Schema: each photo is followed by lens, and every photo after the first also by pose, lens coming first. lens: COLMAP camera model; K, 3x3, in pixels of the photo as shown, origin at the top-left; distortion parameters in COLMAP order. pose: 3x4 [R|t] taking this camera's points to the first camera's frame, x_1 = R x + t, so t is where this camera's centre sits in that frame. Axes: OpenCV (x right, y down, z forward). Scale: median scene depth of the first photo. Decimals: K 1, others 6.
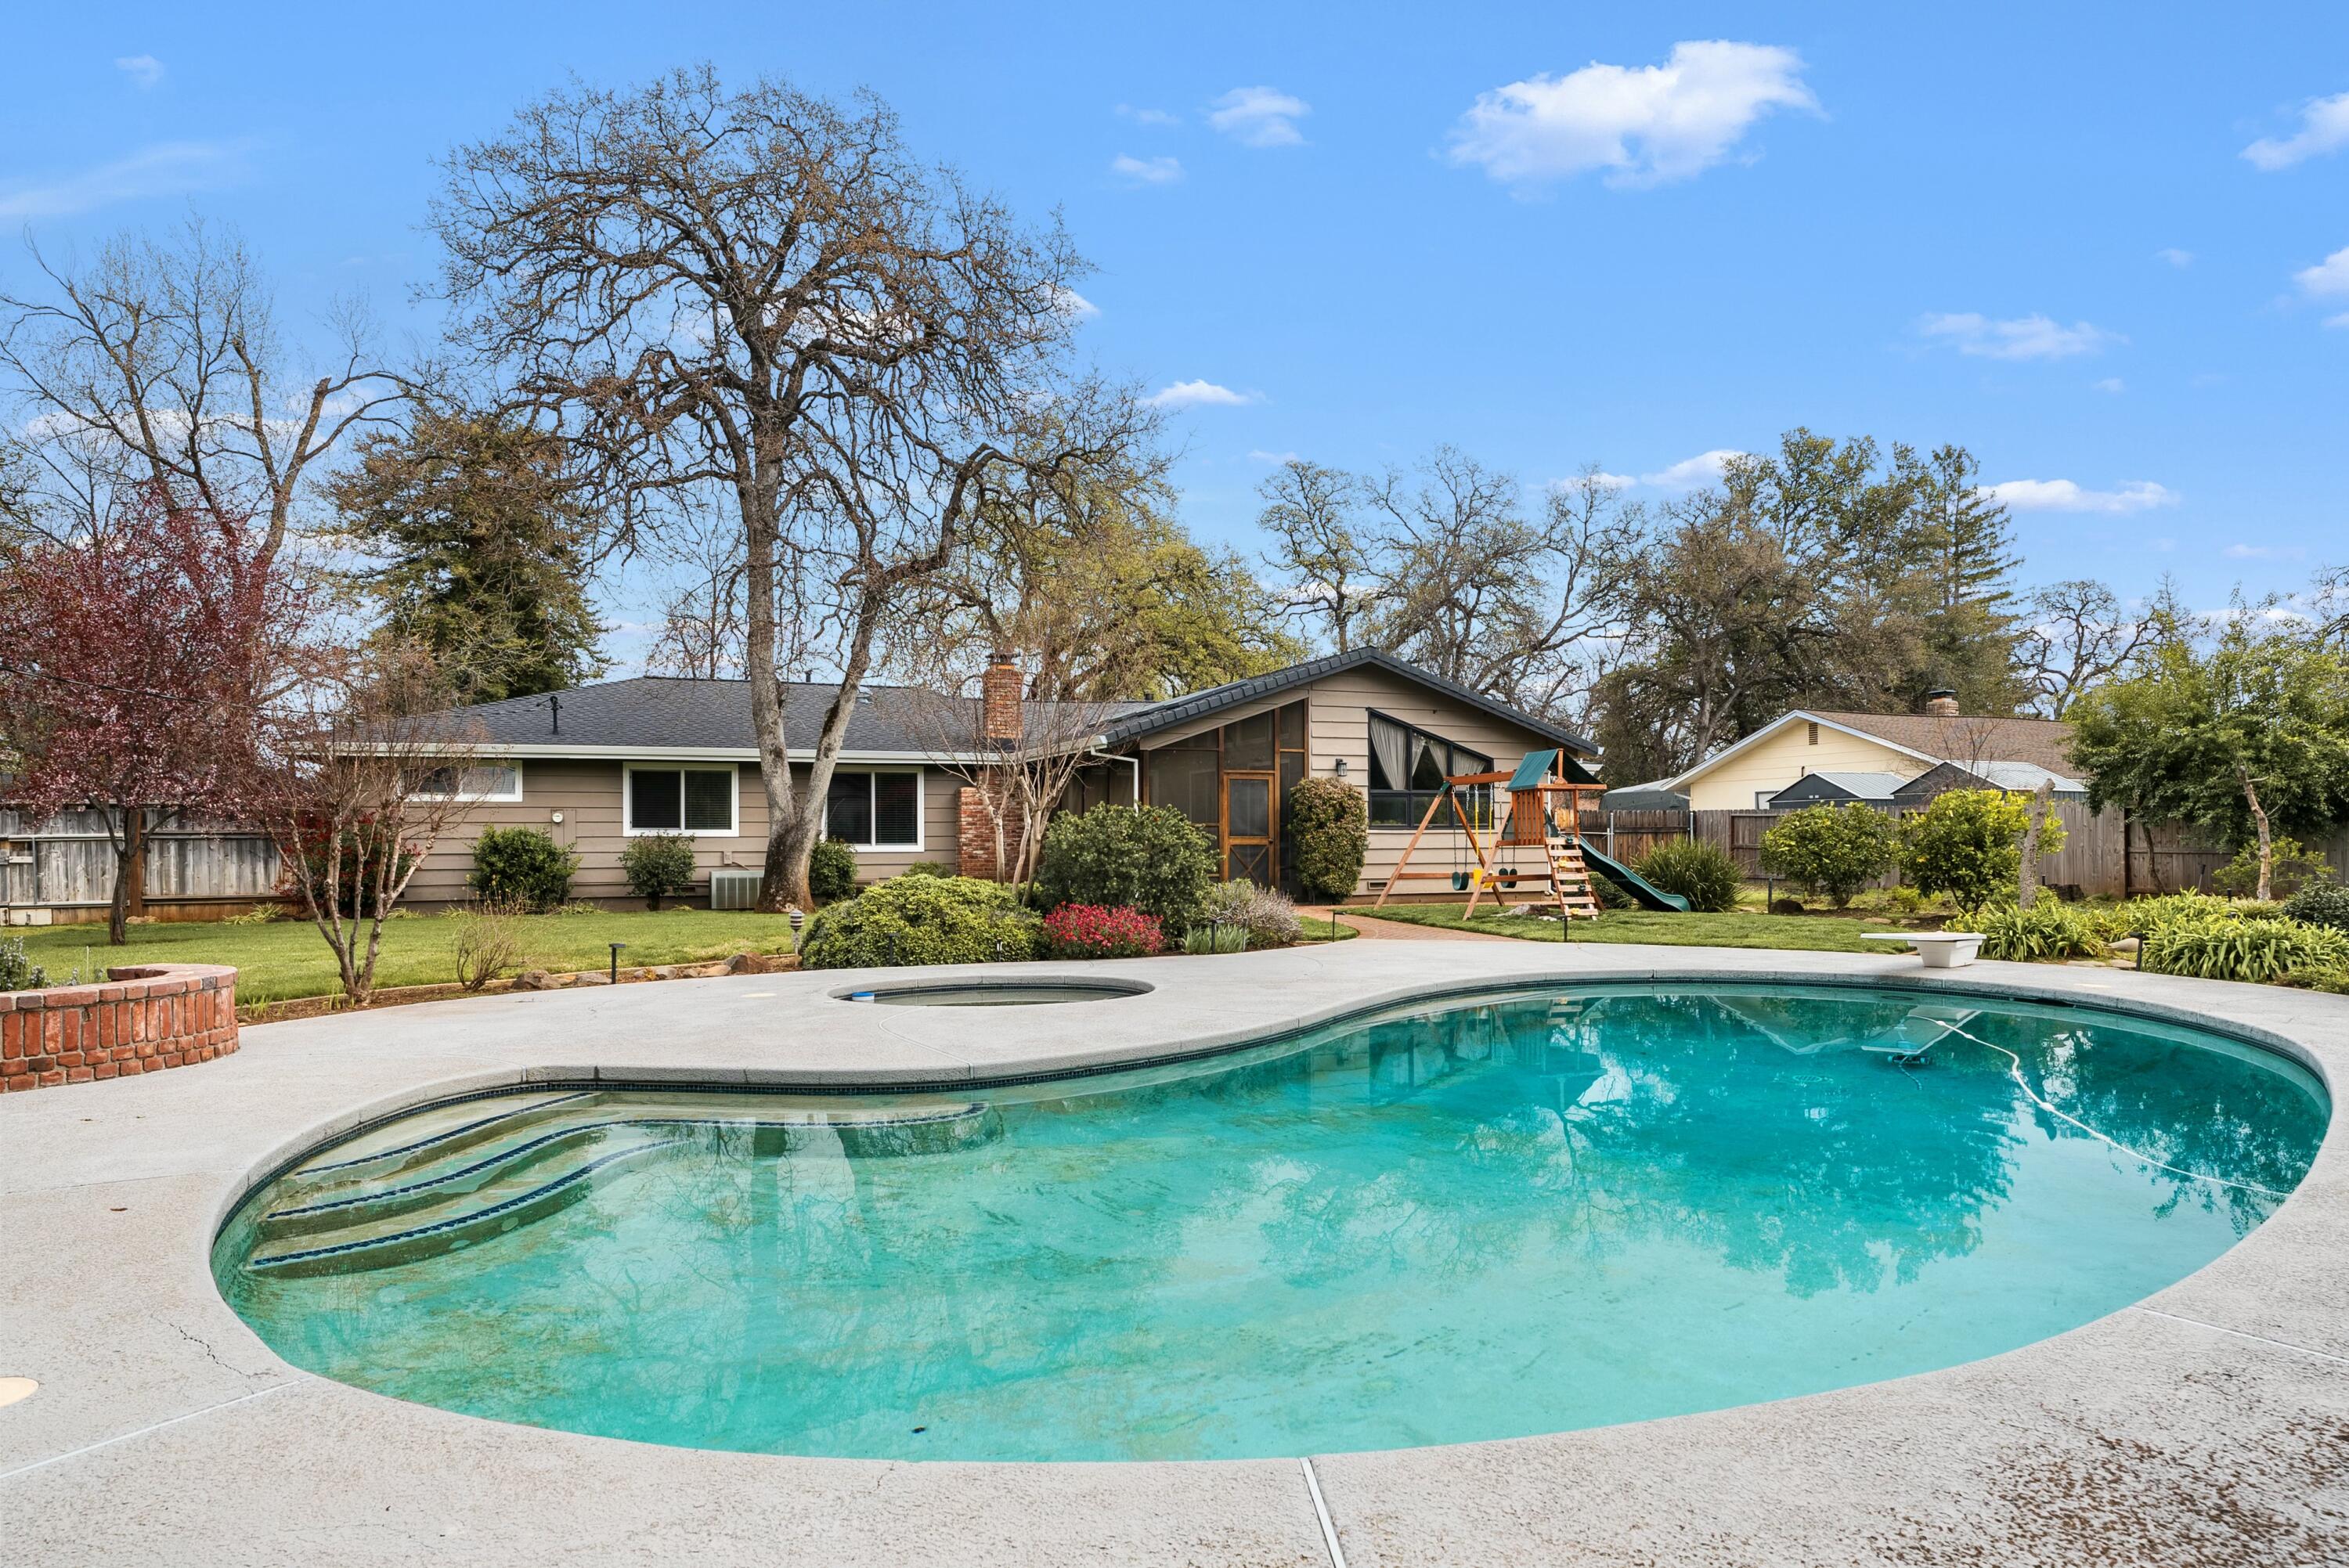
lens RADIAL K [[1446.9, 0, 1244.4], [0, 1446.9, 838.5], [0, 0, 1]] dist [0.005559, -0.002629]
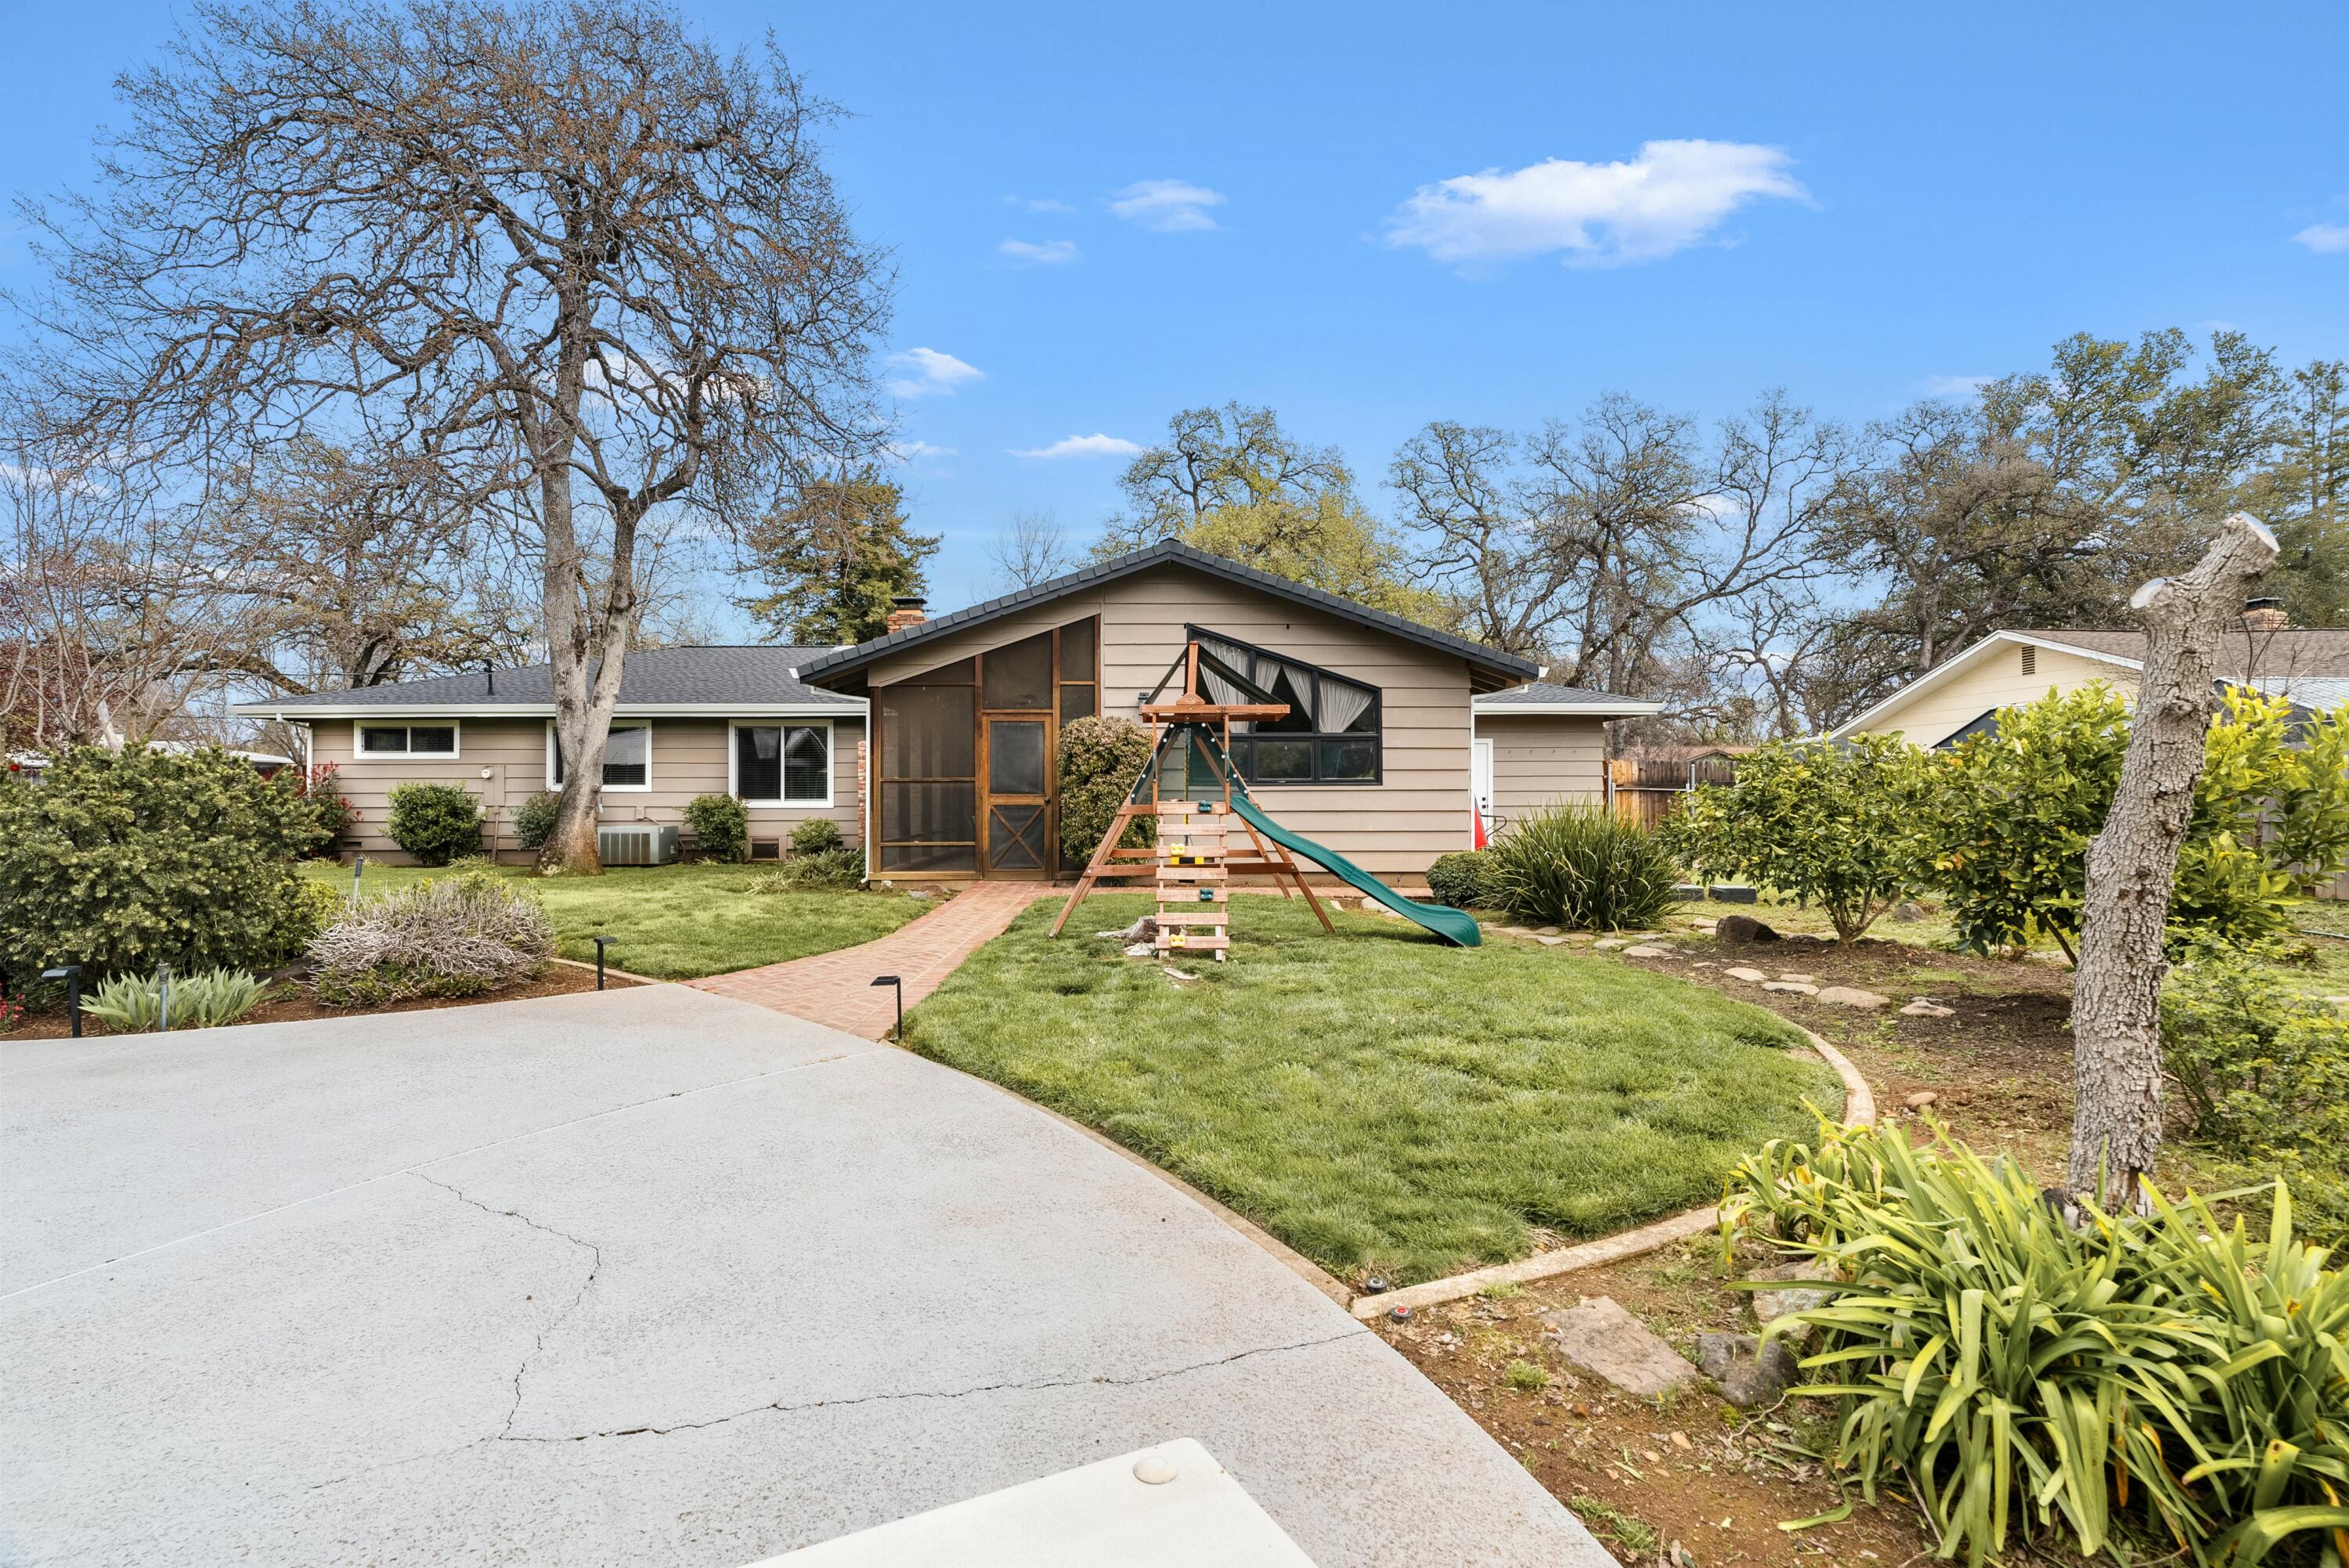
lens RADIAL K [[1053.2, 0, 1171.5], [0, 1053.2, 782.3], [0, 0, 1]] dist [-0.000331, 0.000309]
pose [[0.926041, 0.000047, -0.377423, 0.287090], [-0.002882, 0.999972, -0.006945, -0.004037], [0.377412, 0.007519, 0.926015, 0.491720]]
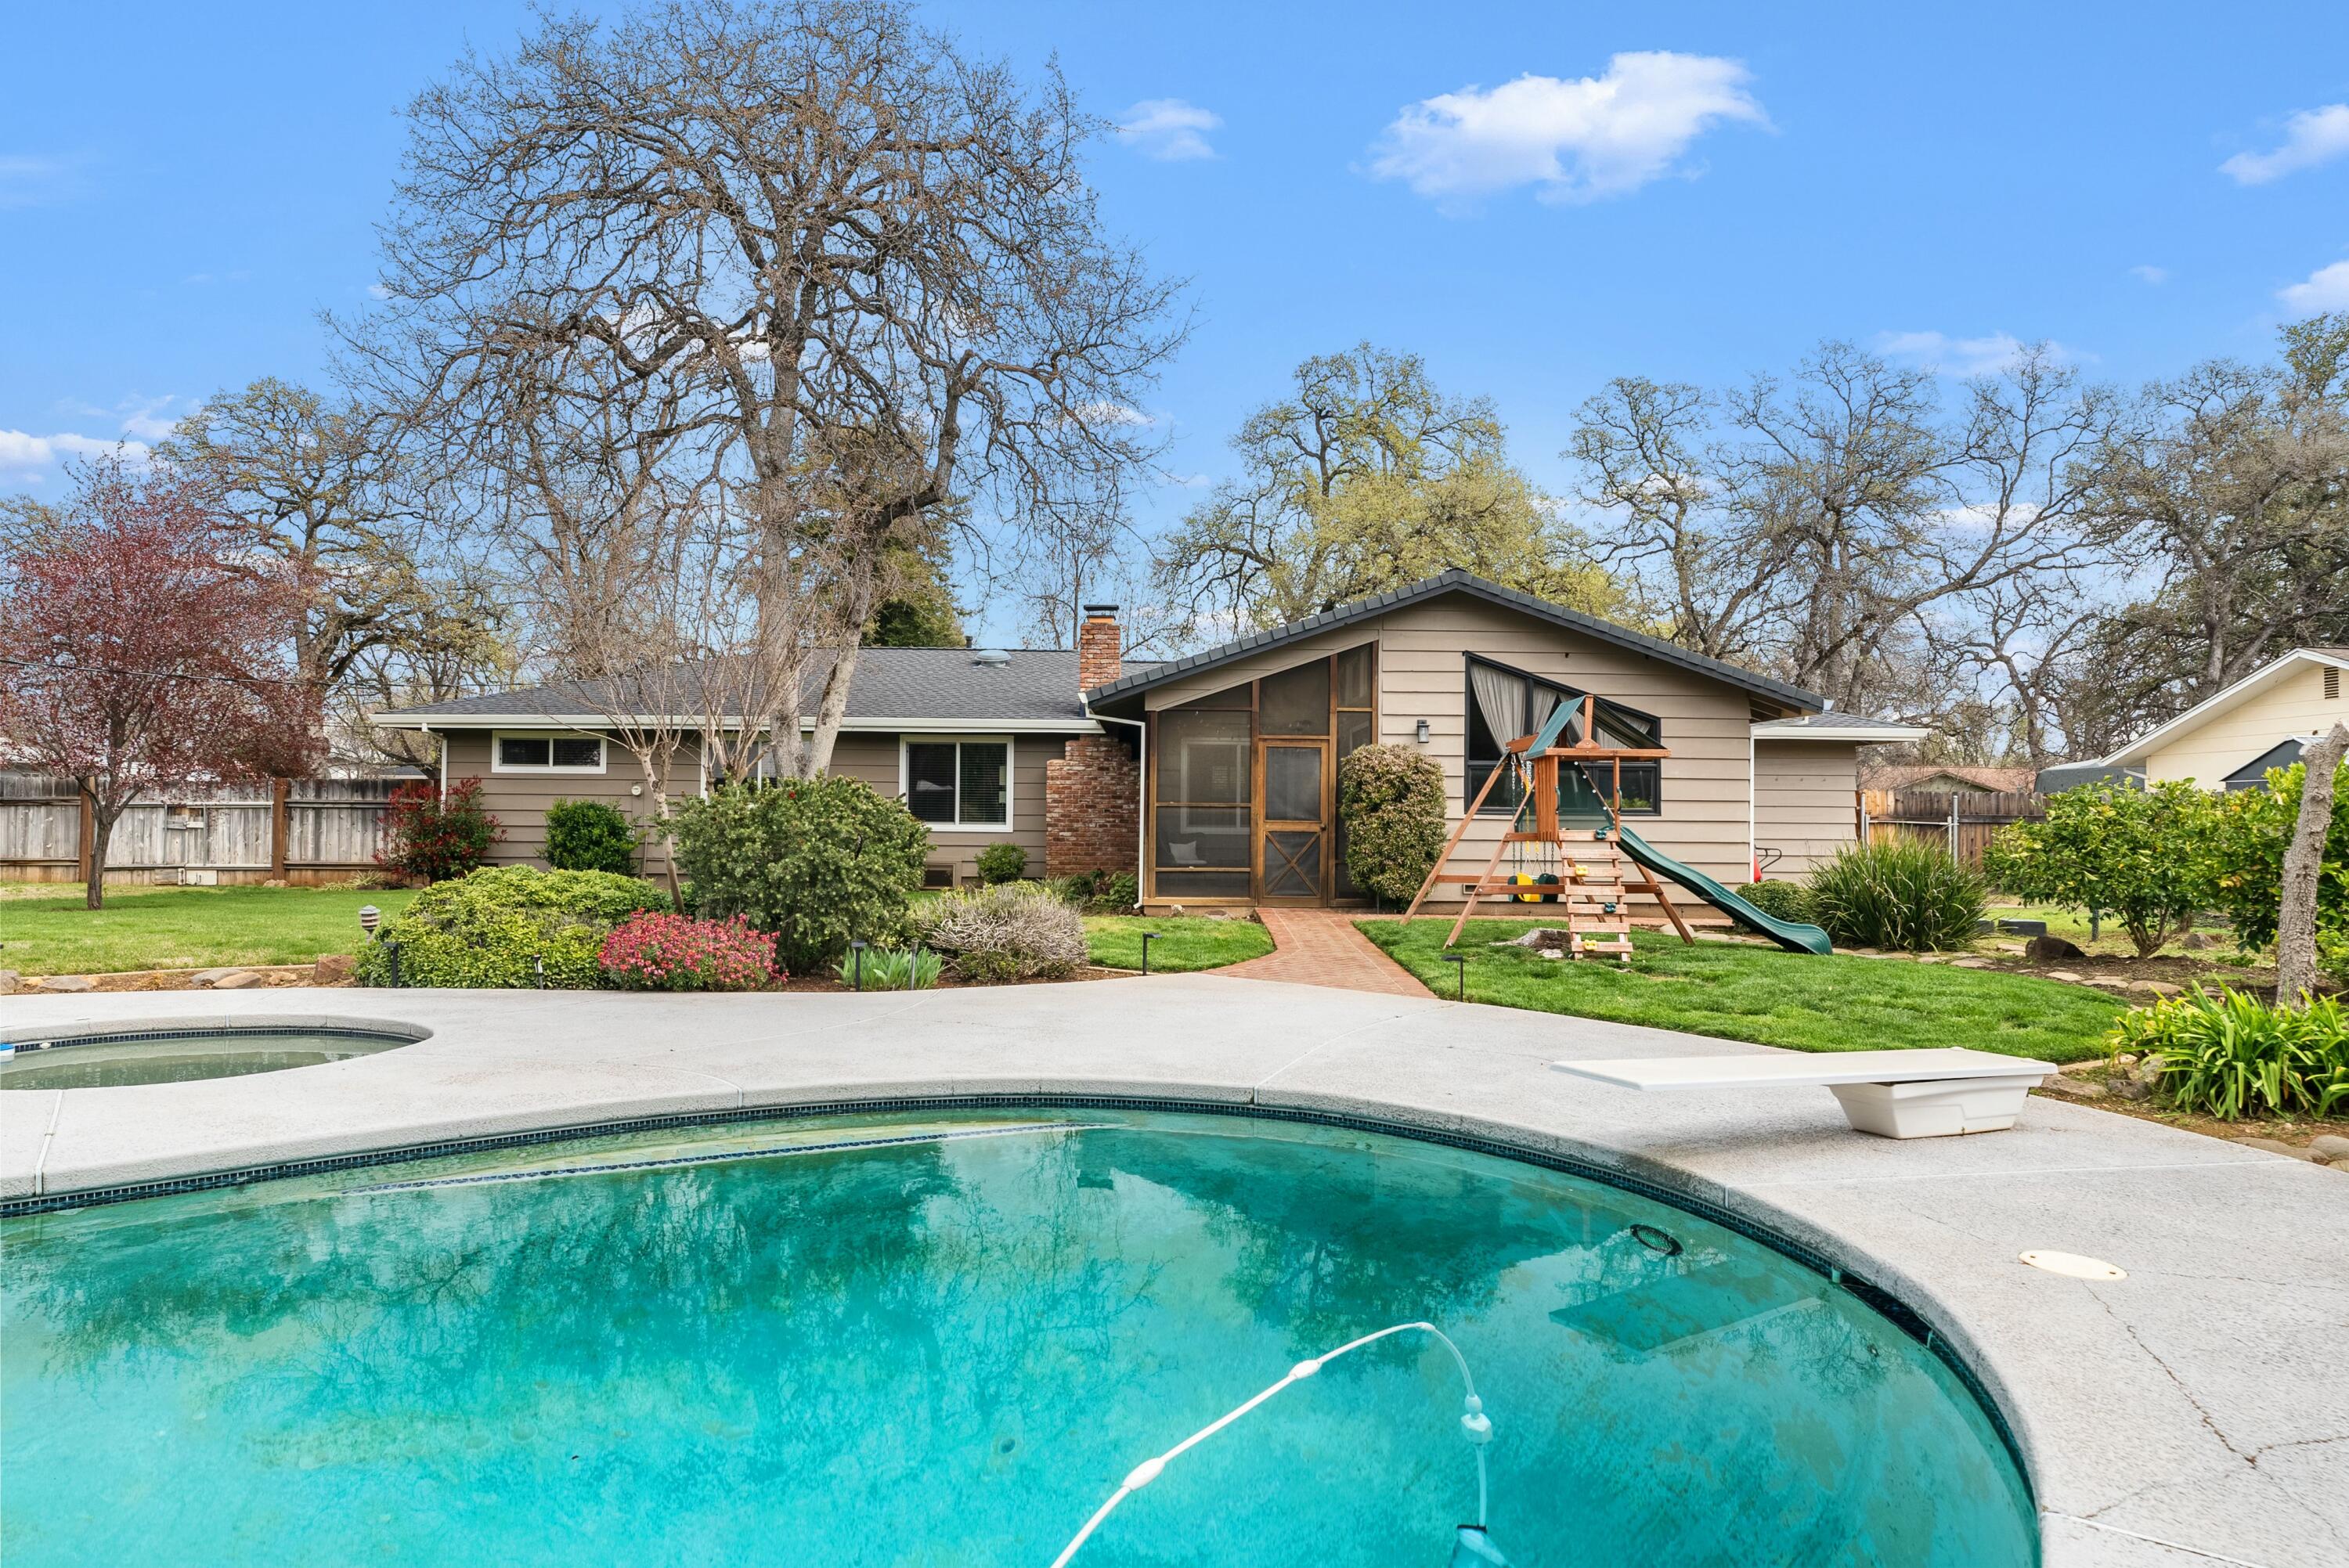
lens RADIAL K [[1434.0, 0, 1171.8], [0, 1434.0, 783.8], [0, 0, 1]] dist [0.009415, -0.002264]
pose [[0.923912, 0.005729, -0.382562, 0.231434], [-0.014535, 0.999692, -0.020133, -0.004613], [0.382329, 0.024162, 0.923710, 0.256561]]
